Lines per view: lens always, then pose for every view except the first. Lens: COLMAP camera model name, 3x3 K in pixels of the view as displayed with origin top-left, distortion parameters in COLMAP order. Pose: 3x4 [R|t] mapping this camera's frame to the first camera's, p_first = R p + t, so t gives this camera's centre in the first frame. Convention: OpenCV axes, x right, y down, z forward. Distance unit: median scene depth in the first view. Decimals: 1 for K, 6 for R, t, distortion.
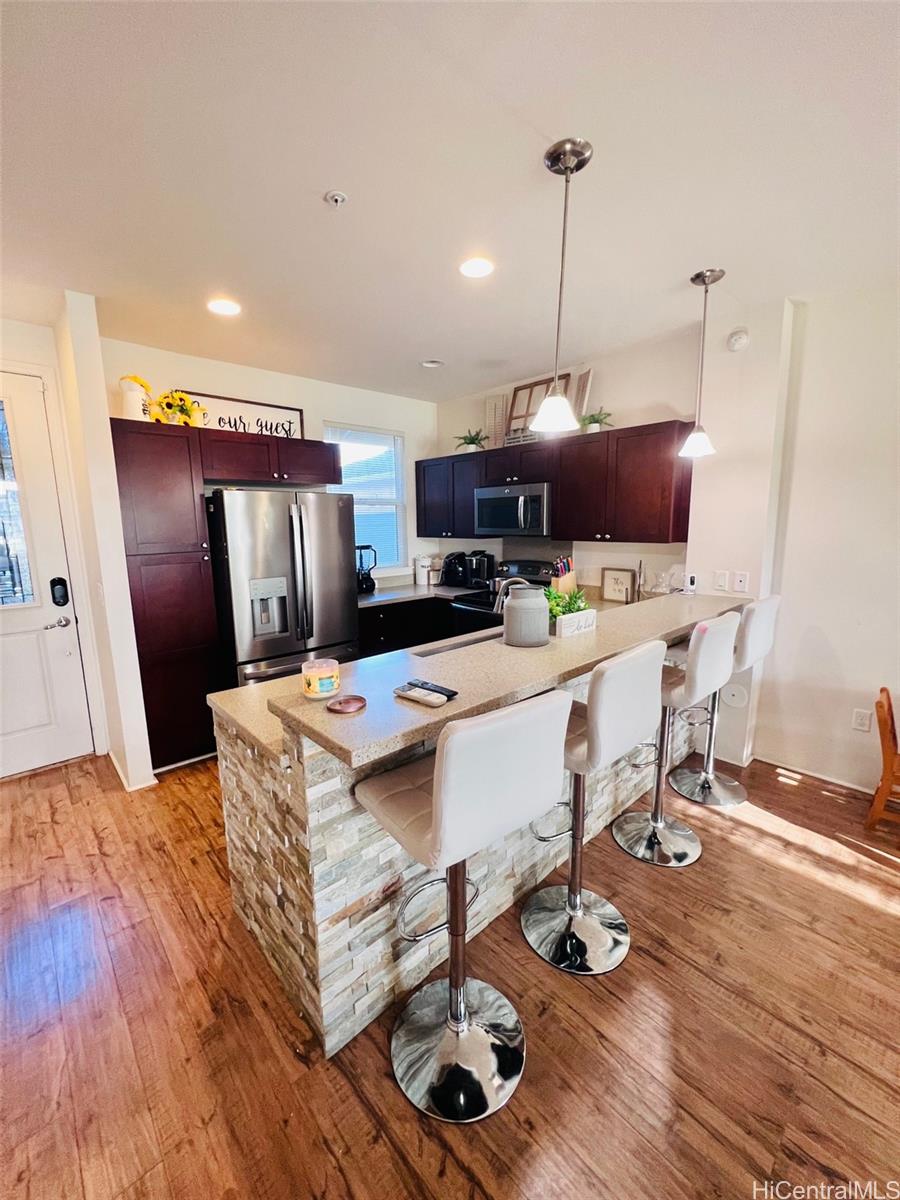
lens RADIAL K [[481.2, 0, 448.5], [0, 481.2, 599.0], [0, 0, 1]] dist [-0.000522, 0.000002]
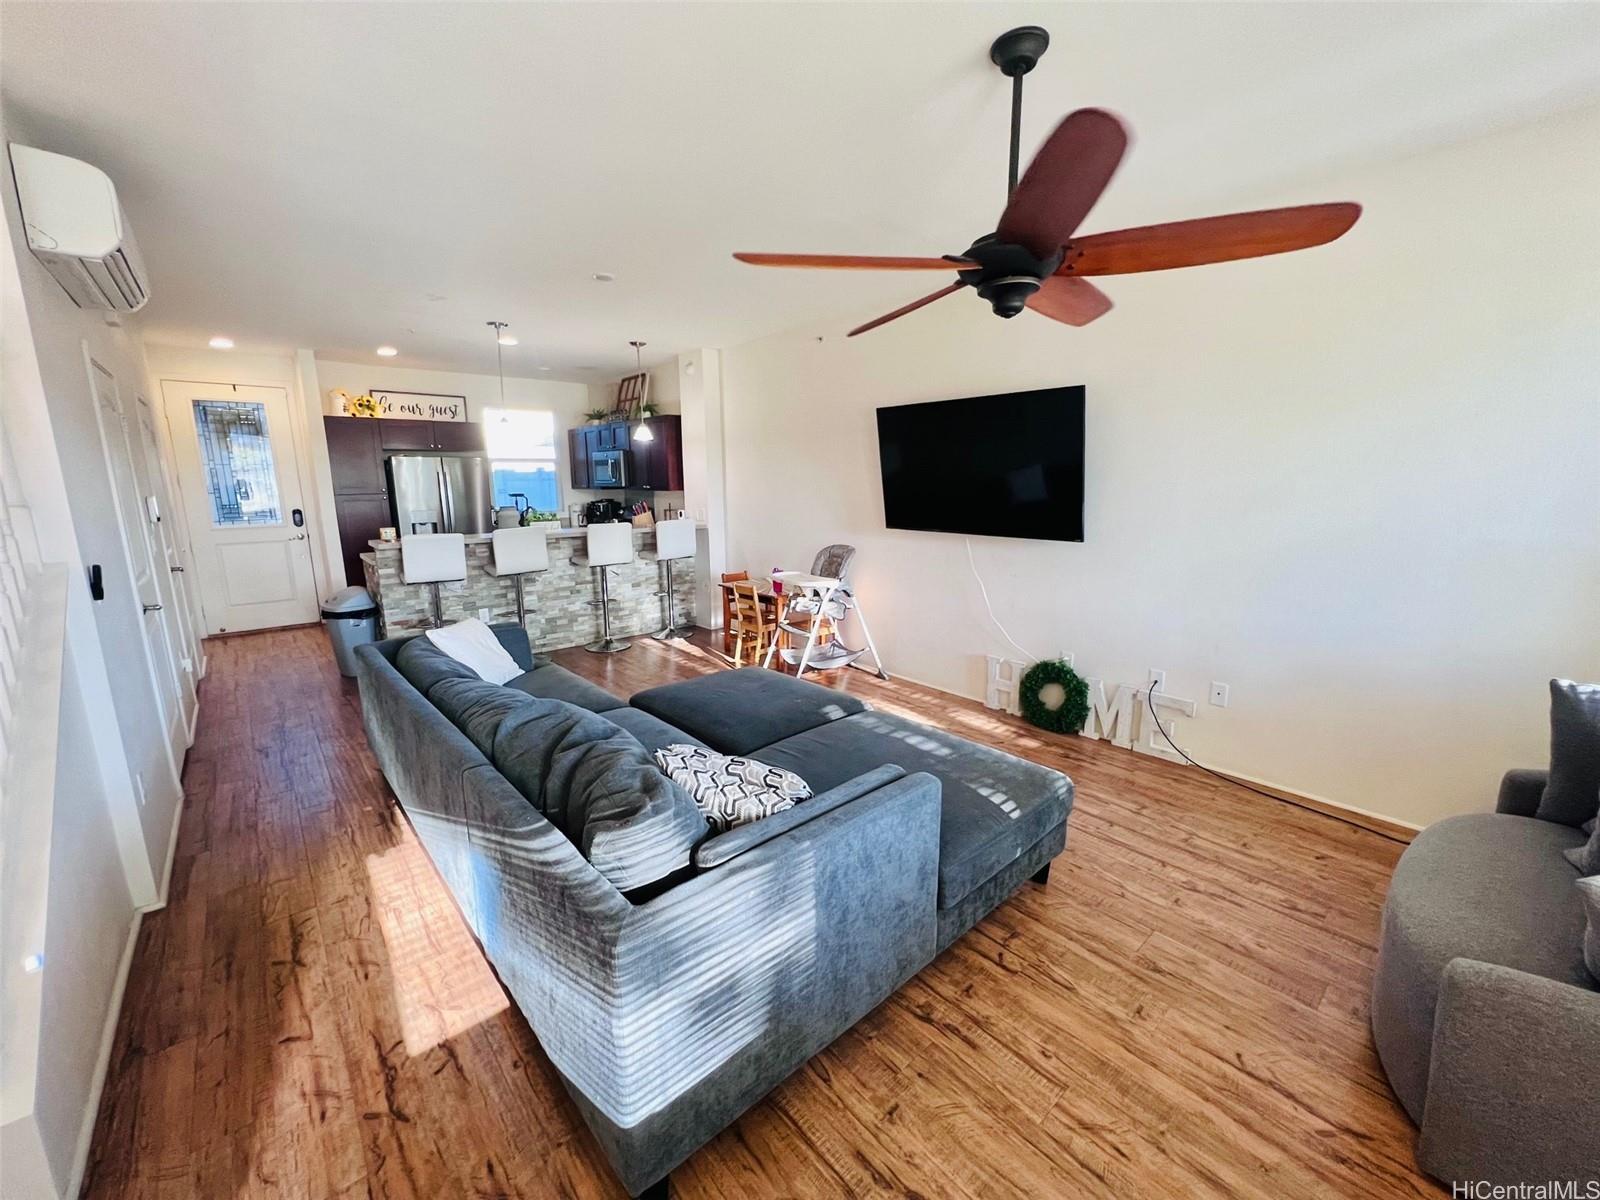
lens RADIAL K [[641.6, 0, 802.8], [0, 641.6, 602.2], [0, 0, 1]] dist [-0.000522, 0.000002]
pose [[0.999586, 0.009575, -0.027115, 1.004649], [-0.008720, 0.999467, 0.031458, 0.191639], [0.027402, -0.031208, 0.999137, -1.183145]]
